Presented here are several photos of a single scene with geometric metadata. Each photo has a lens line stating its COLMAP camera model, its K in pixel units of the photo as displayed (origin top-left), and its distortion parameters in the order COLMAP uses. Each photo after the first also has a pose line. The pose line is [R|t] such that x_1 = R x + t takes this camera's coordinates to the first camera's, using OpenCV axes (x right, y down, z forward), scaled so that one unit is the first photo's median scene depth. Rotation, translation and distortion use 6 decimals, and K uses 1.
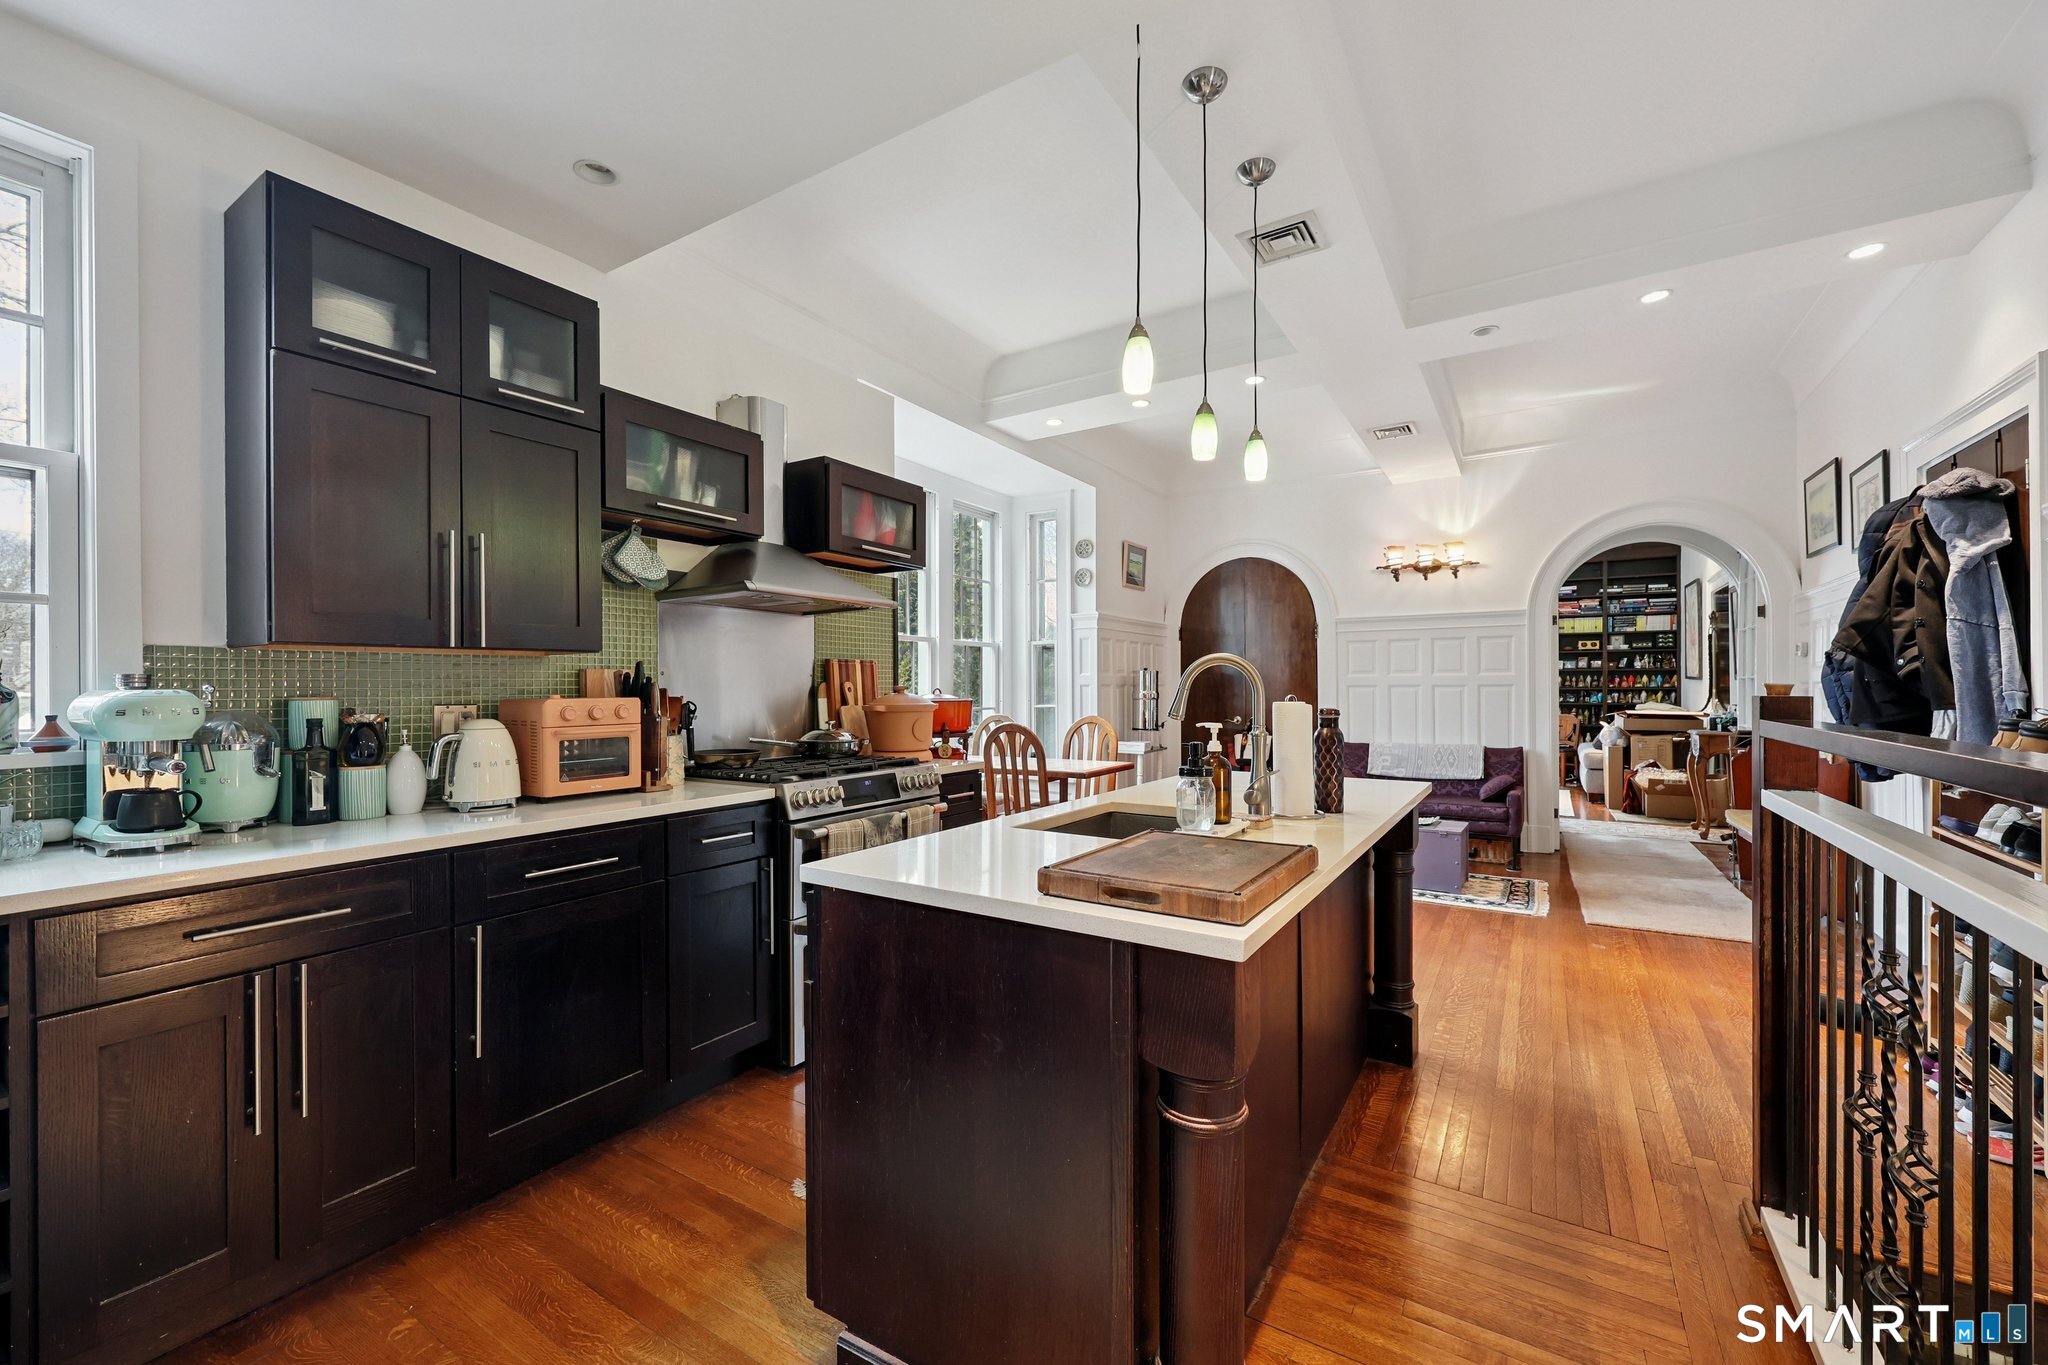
lens RADIAL K [[830.3, 0, 1030.3], [0, 830.3, 682.6], [0, 0, 1]] dist [-0.001303, 0.000093]
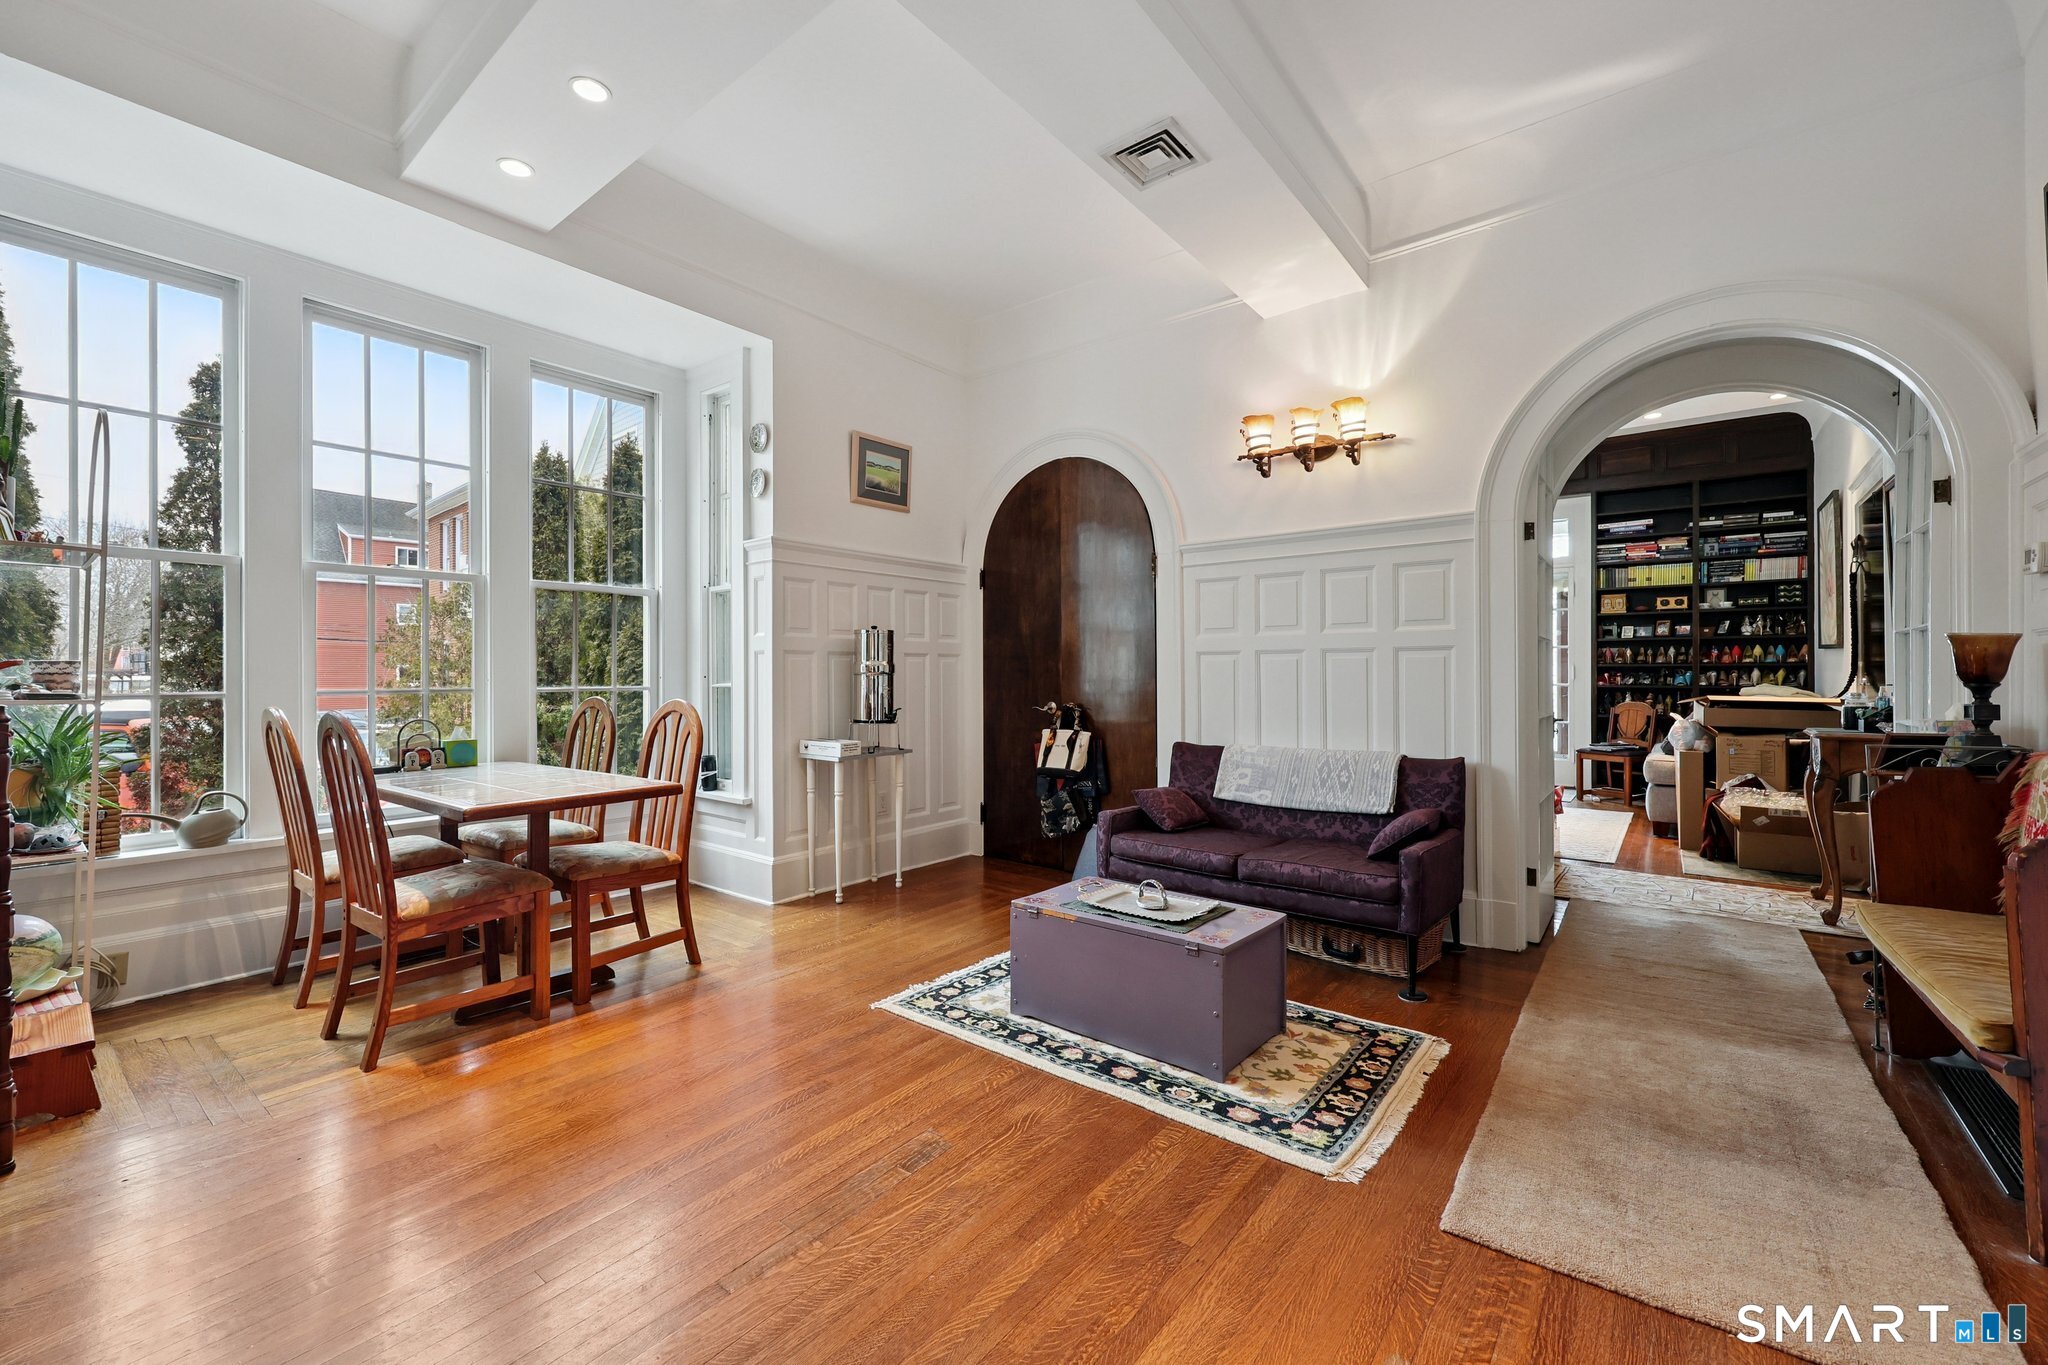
lens RADIAL K [[830.3, 0, 1033.9], [0, 830.3, 670.6], [0, 0, 1]] dist [-0.001303, 0.000093]
pose [[0.993634, -0.000189, -0.112659, 0.337212], [0.000353, 0.999999, 0.001441, 0.016365], [0.112658, -0.001471, 0.993633, 0.378738]]
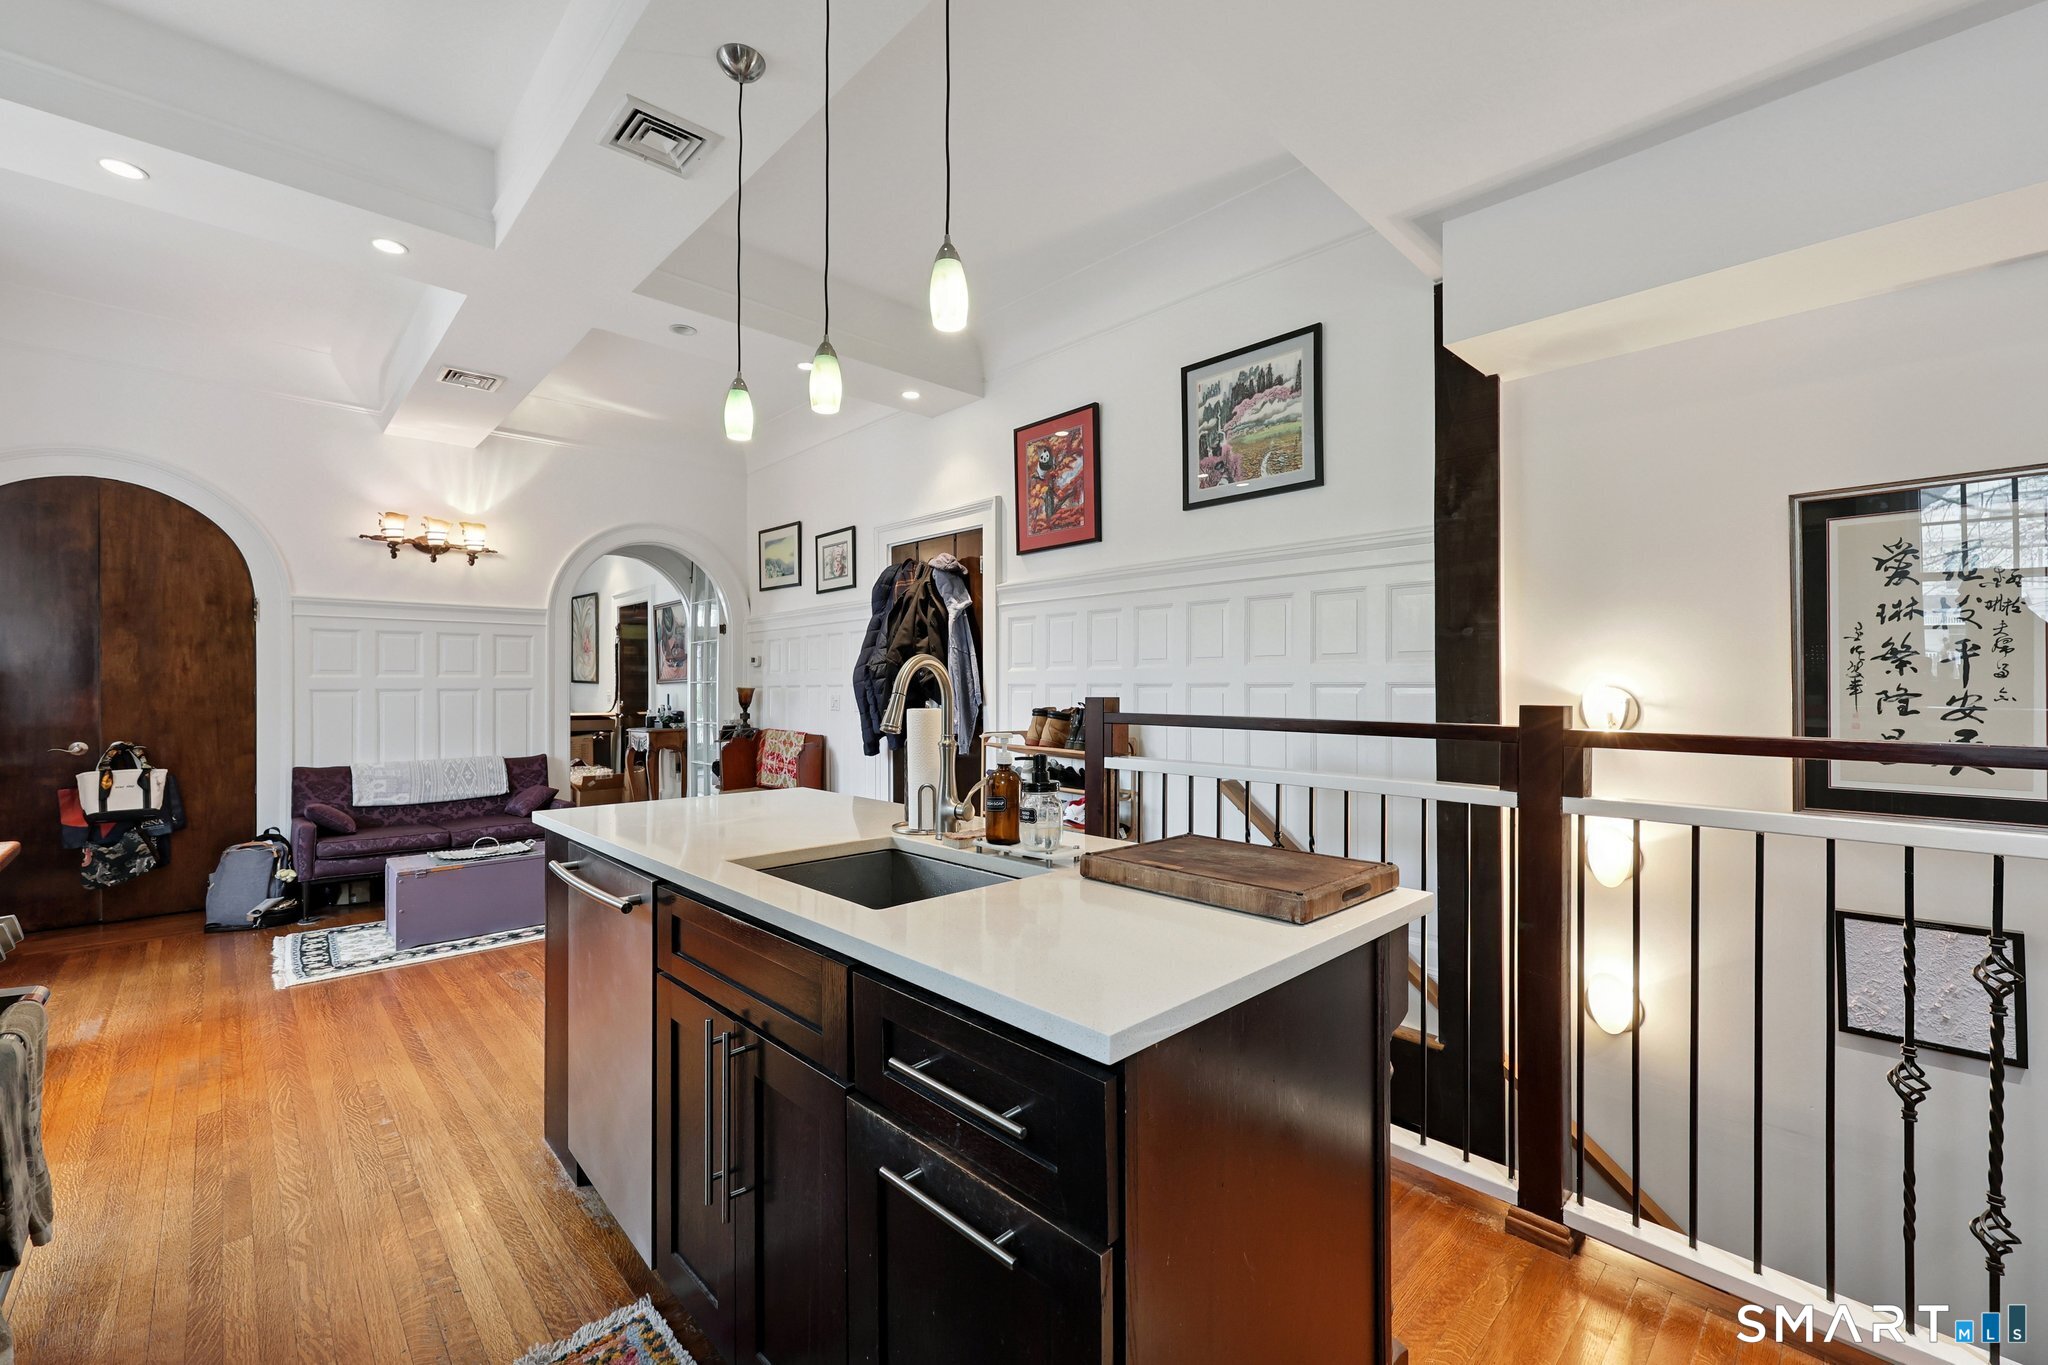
lens RADIAL K [[830.3, 0, 1040.7], [0, 830.3, 680.7], [0, 0, 1]] dist [-0.001303, 0.000093]
pose [[0.231060, 0.007745, 0.972909, -0.181065], [-0.002852, 0.999969, -0.007283, -0.000971], [-0.972935, -0.001092, 0.231075, 0.210856]]
